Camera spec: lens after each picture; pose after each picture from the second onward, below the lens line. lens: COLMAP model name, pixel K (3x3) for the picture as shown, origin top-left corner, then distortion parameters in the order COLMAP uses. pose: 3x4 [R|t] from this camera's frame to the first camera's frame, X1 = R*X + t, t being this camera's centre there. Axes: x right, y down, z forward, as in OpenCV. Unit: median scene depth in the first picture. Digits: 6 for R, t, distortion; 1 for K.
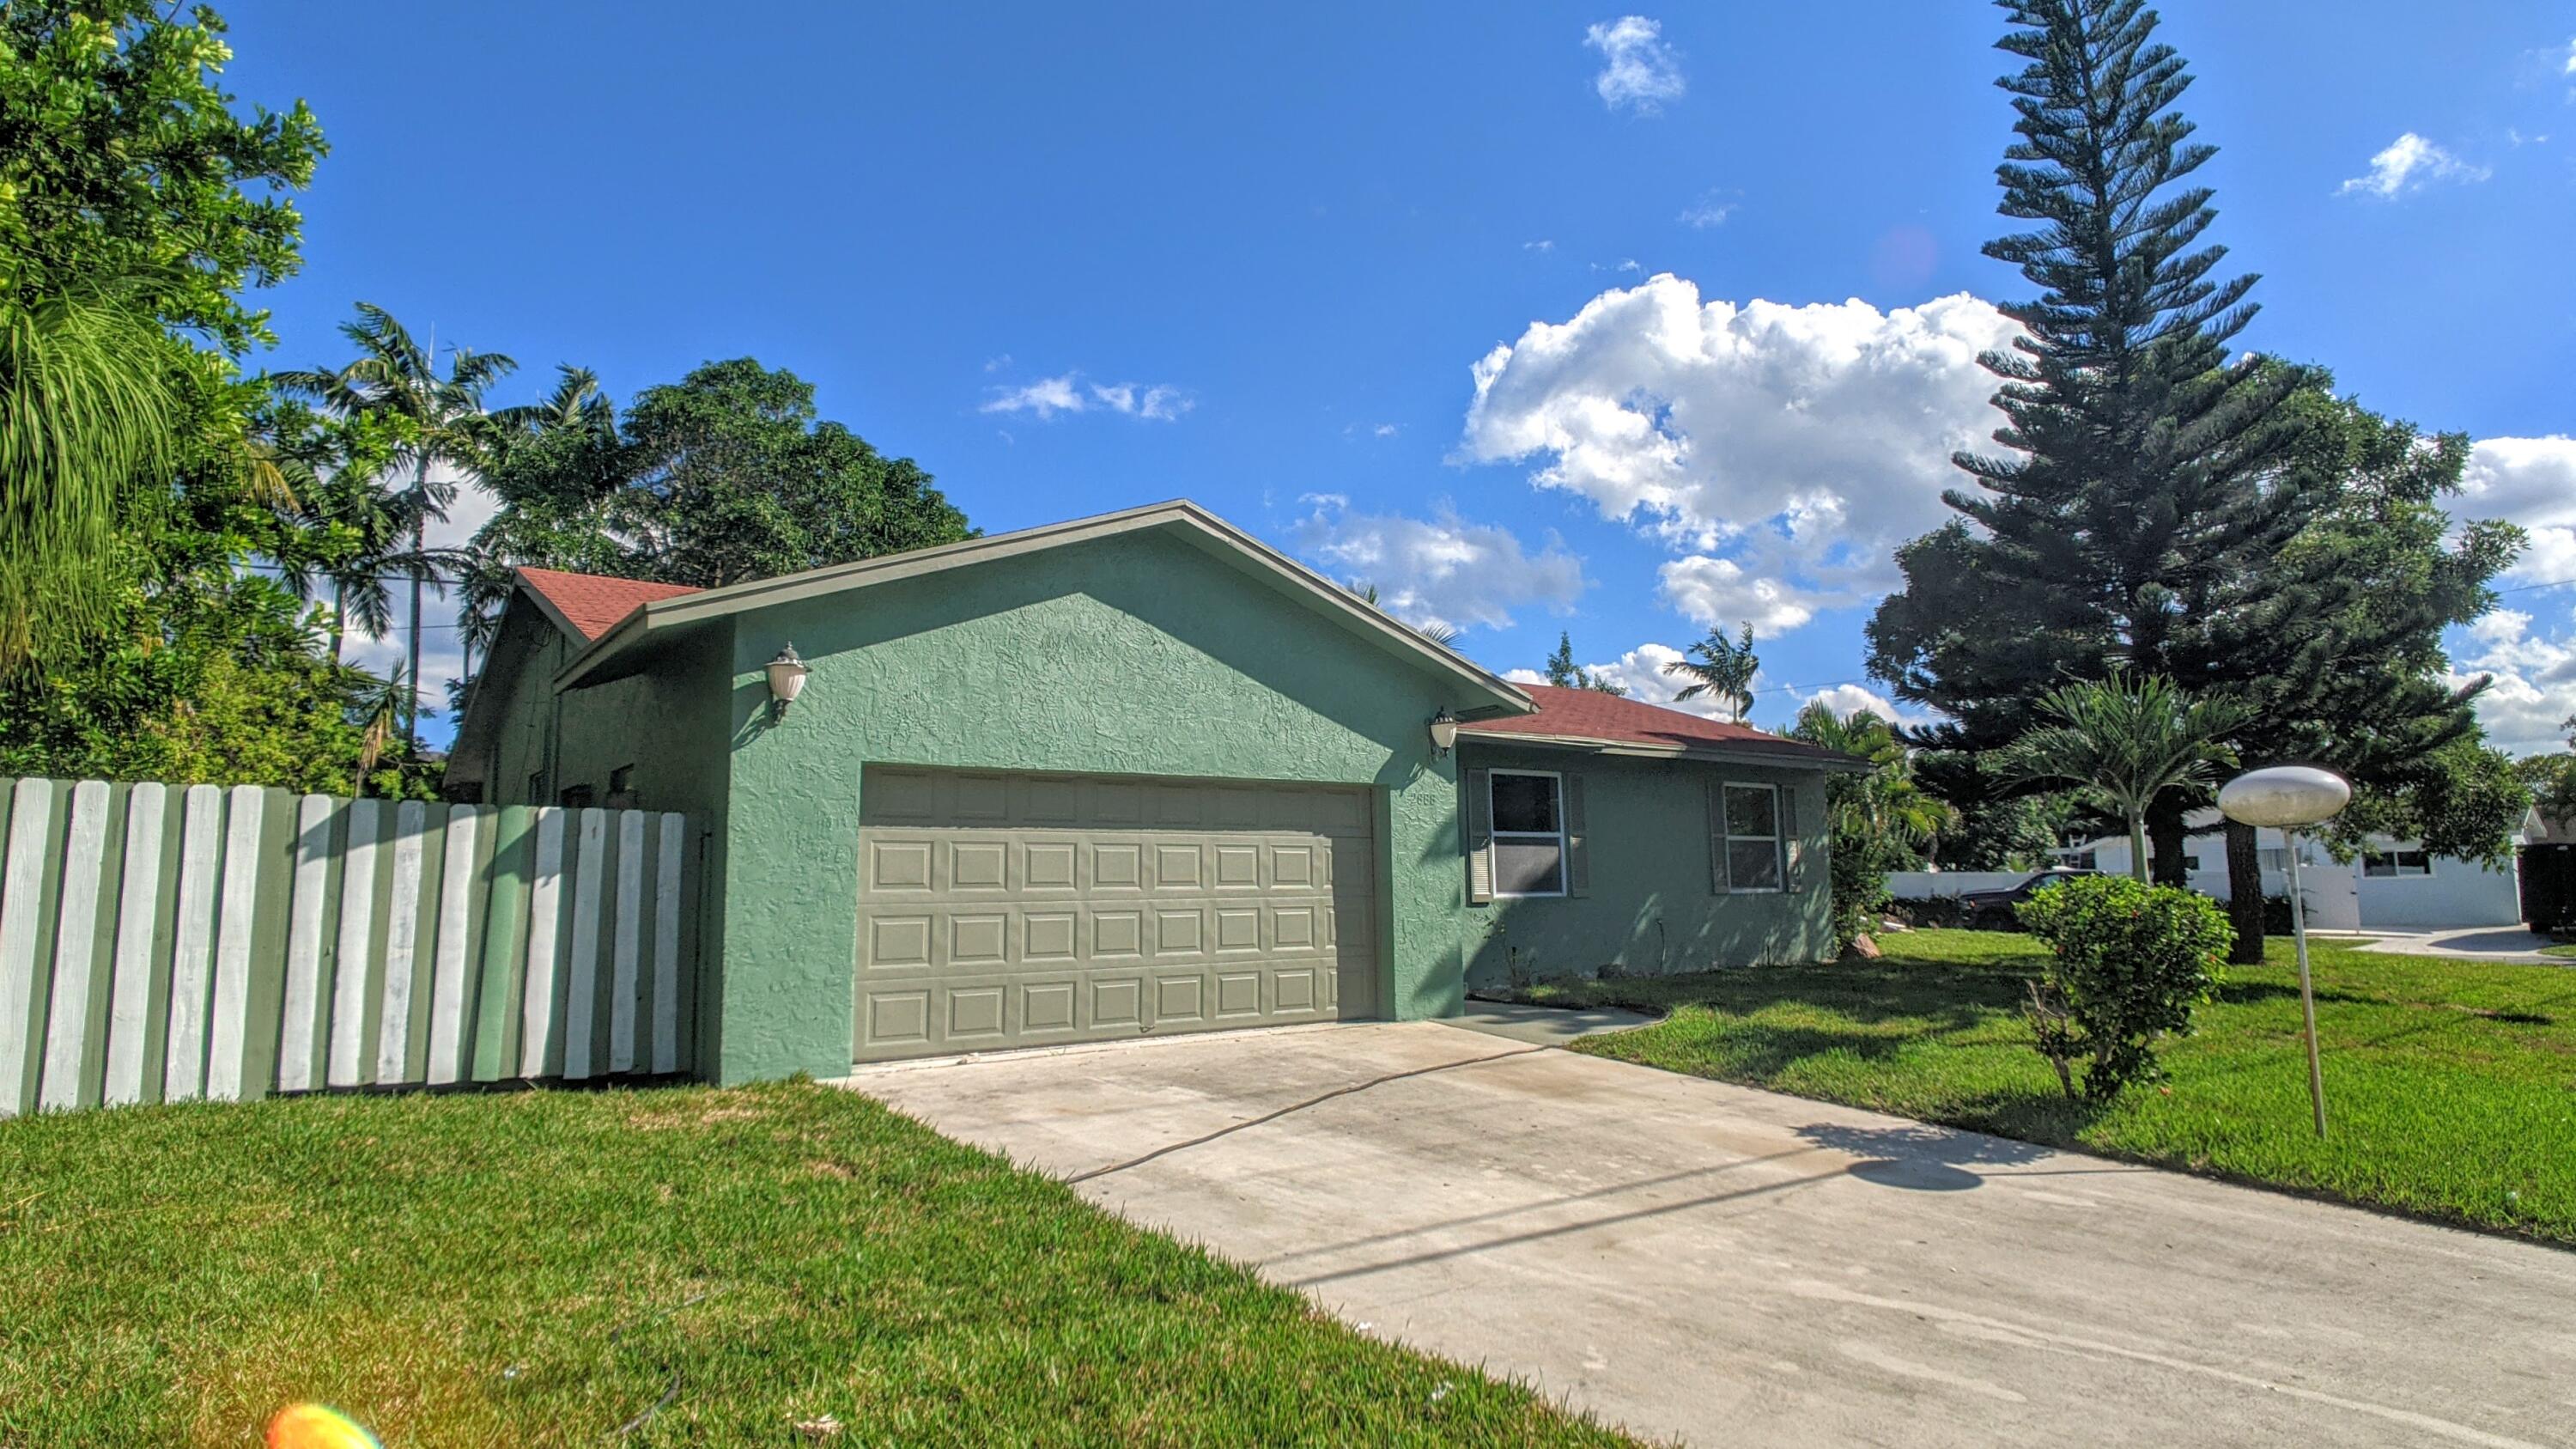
lens RADIAL K [[1425.6, 0, 1288.0], [0, 1425.6, 724.5], [0, 0, 1]] dist [-0.001807, -0.001316]
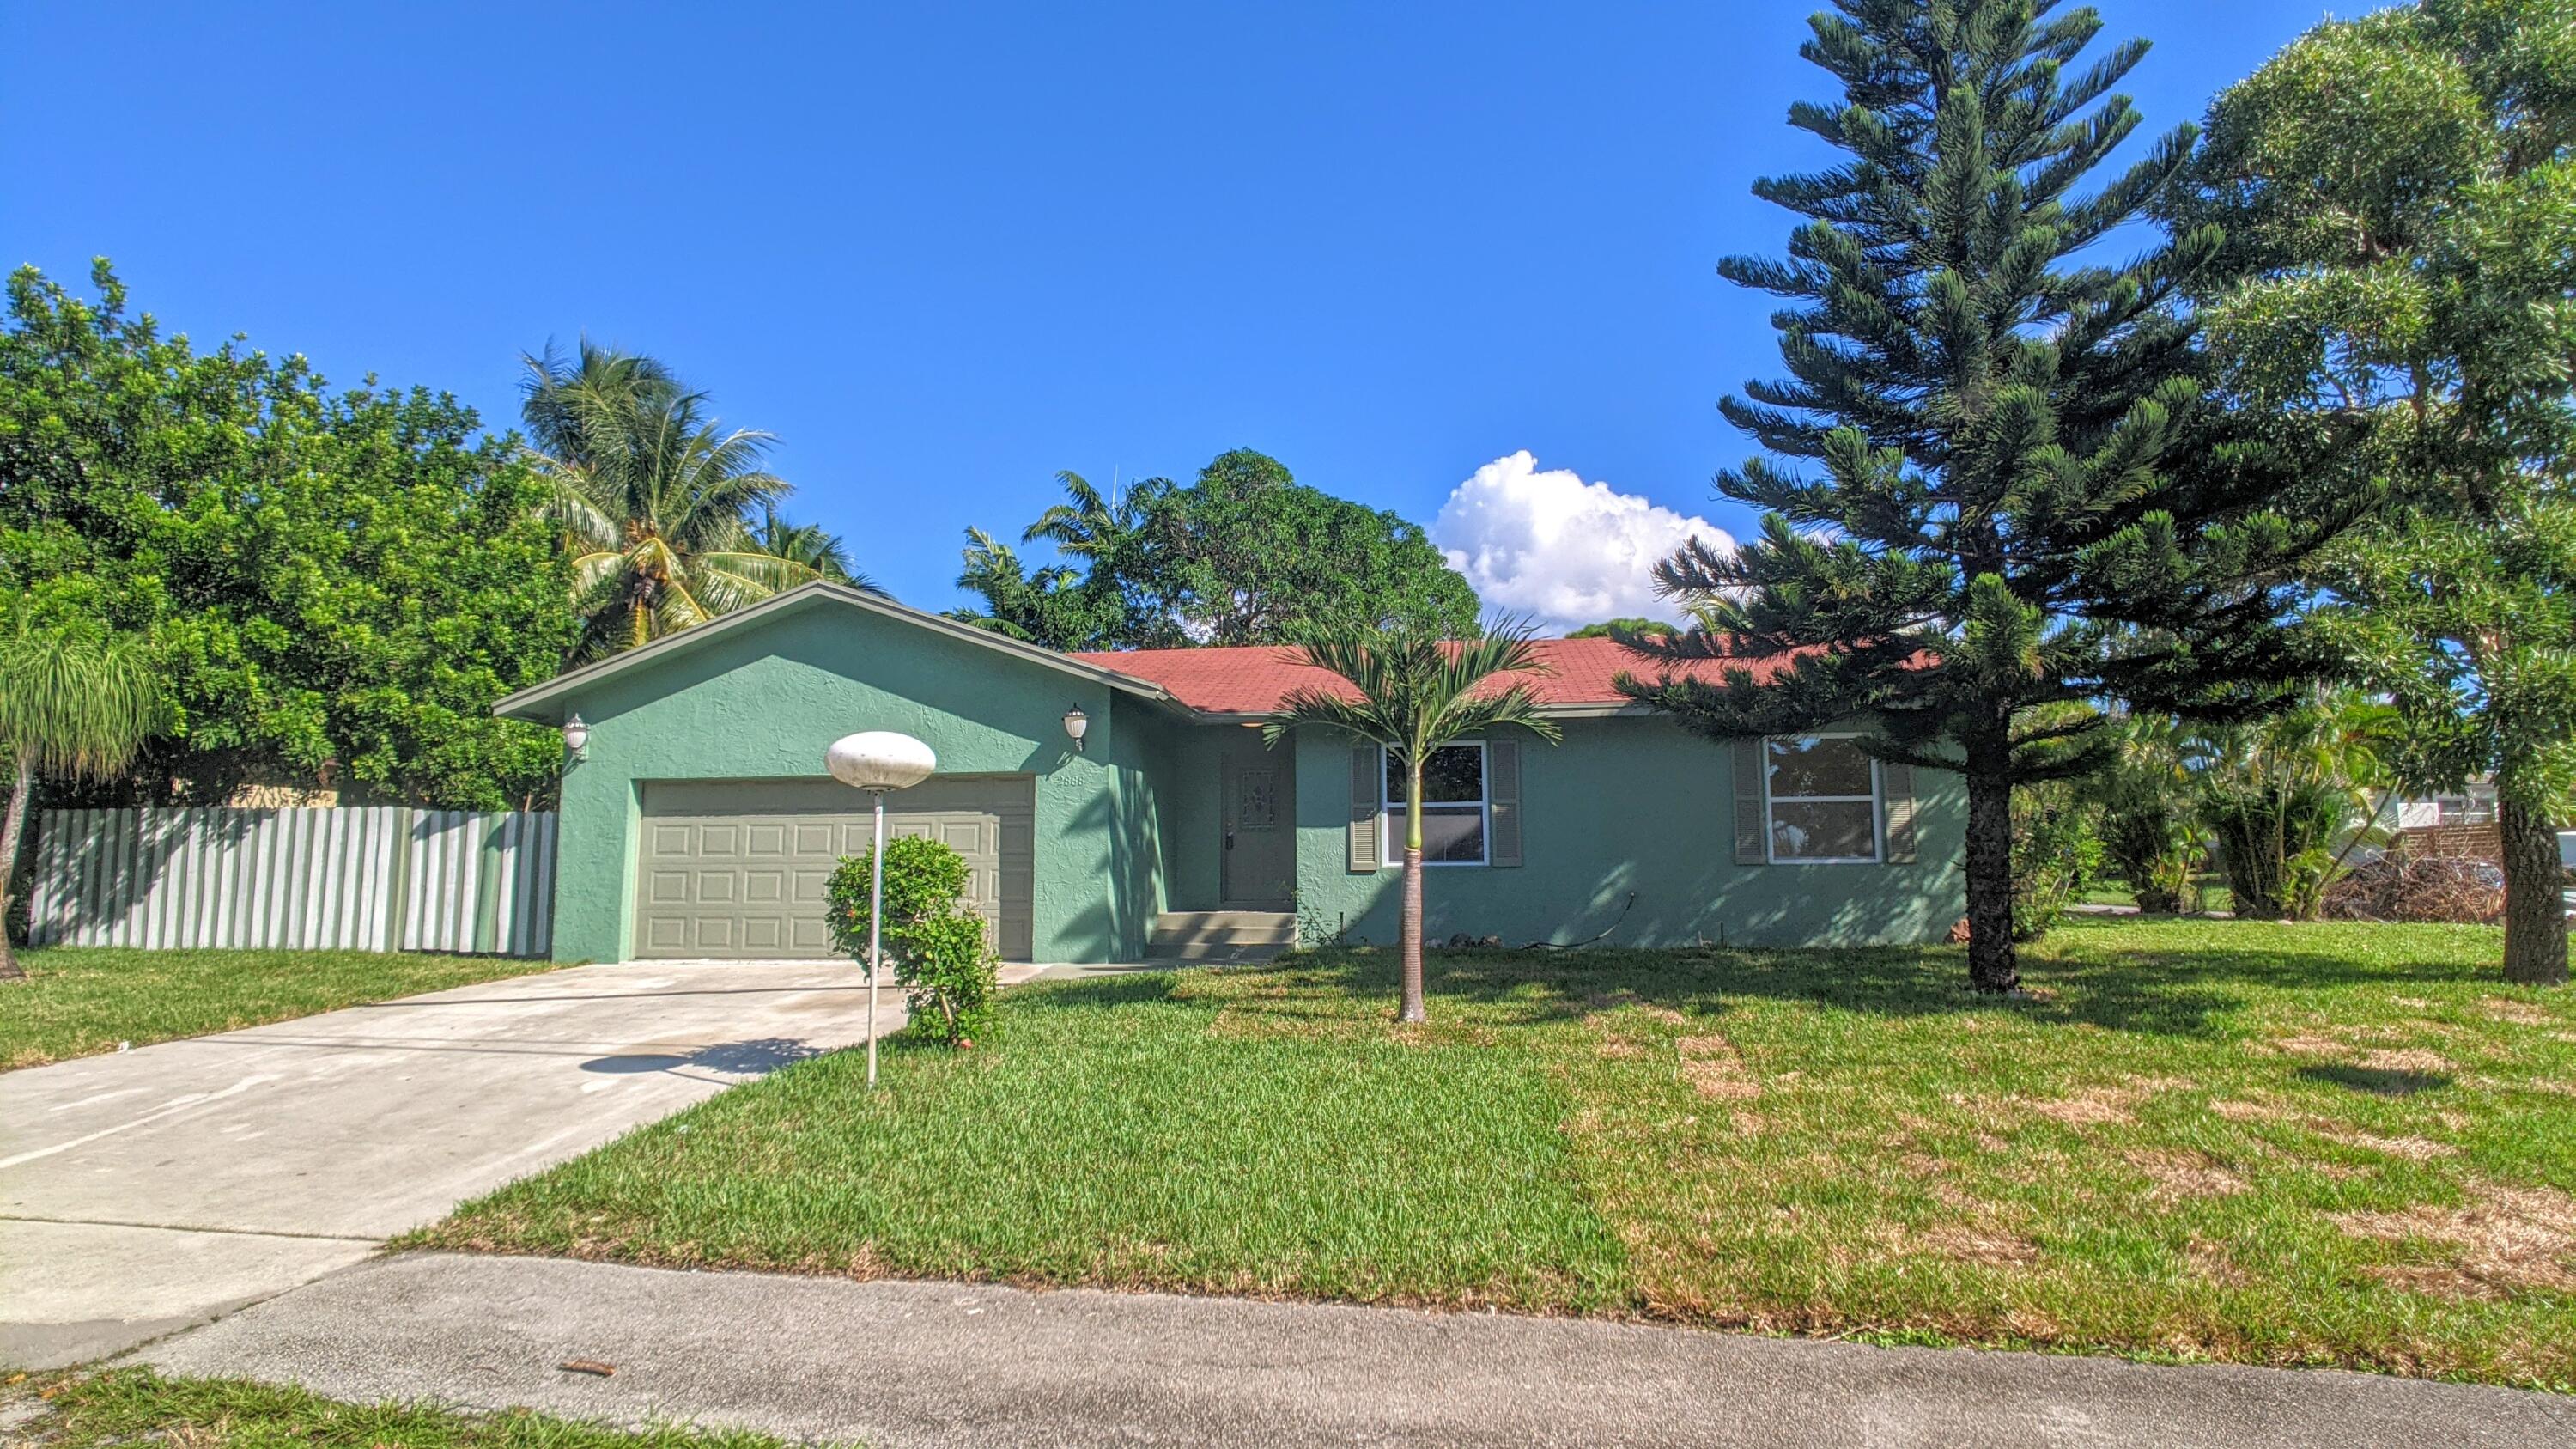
lens RADIAL K [[1307.2, 0, 1282.5], [0, 1307.2, 709.8], [0, 0, 1]] dist [-0.014059, 0.001000]
pose [[0.708158, -0.082935, -0.701166, 1.031068], [0.078703, 0.996161, -0.038340, 0.049987], [0.701654, -0.028034, 0.711966, 0.350071]]
